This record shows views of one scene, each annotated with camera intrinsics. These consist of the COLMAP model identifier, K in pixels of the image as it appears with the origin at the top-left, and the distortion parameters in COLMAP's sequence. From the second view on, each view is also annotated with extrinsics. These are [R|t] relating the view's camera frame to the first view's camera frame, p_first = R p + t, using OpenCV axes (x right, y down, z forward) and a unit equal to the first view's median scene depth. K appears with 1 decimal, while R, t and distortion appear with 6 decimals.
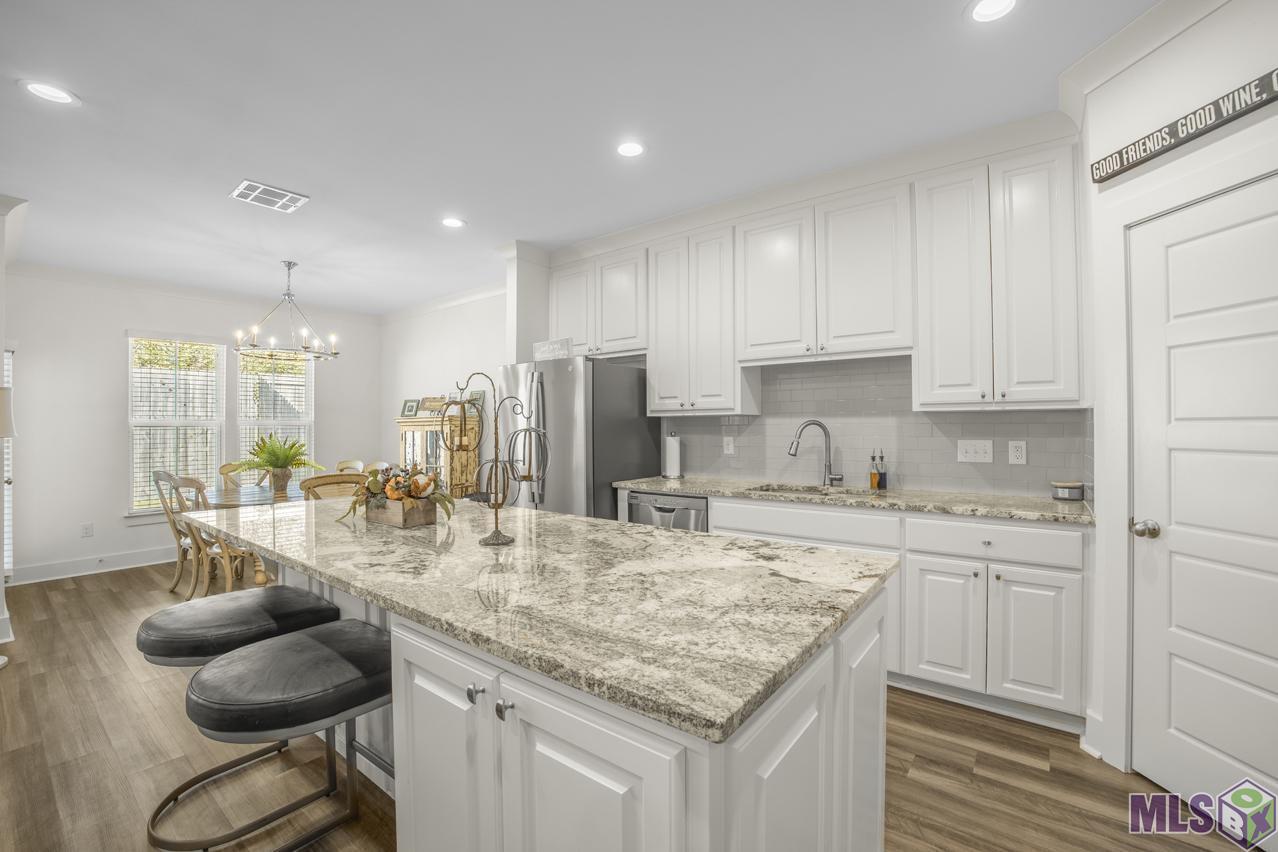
lens RADIAL K [[532.4, 0, 645.3], [0, 532.4, 420.1], [0, 0, 1]] dist [-0.039914, -0.000112]
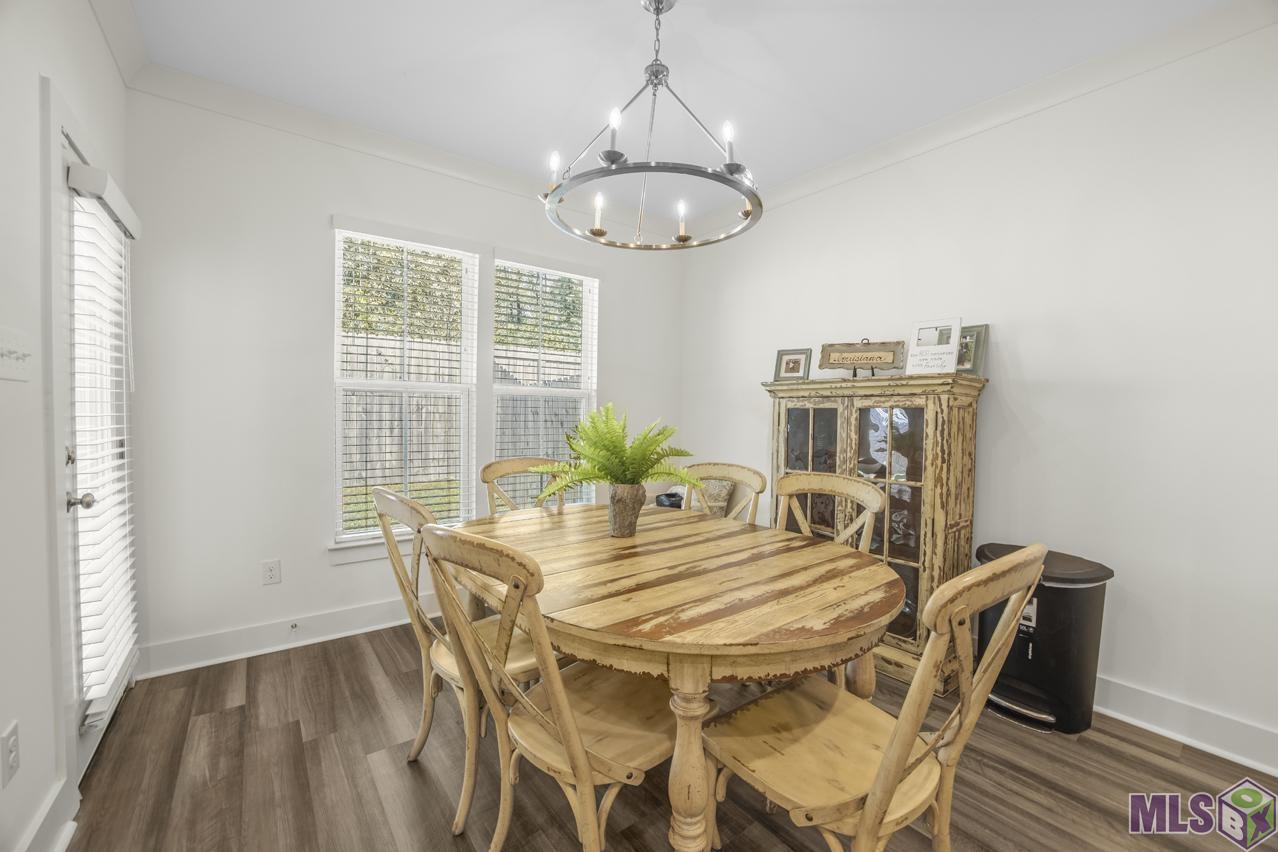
lens RADIAL K [[503.4, 0, 639.0], [0, 503.4, 426.0], [0, 0, 1]] dist [-0.046027, -0.000160]
pose [[0.964106, 0.026262, -0.264215, -0.581451], [-0.017069, 0.999168, 0.037031, 0.028281], [0.264968, -0.031192, 0.963753, 0.601241]]
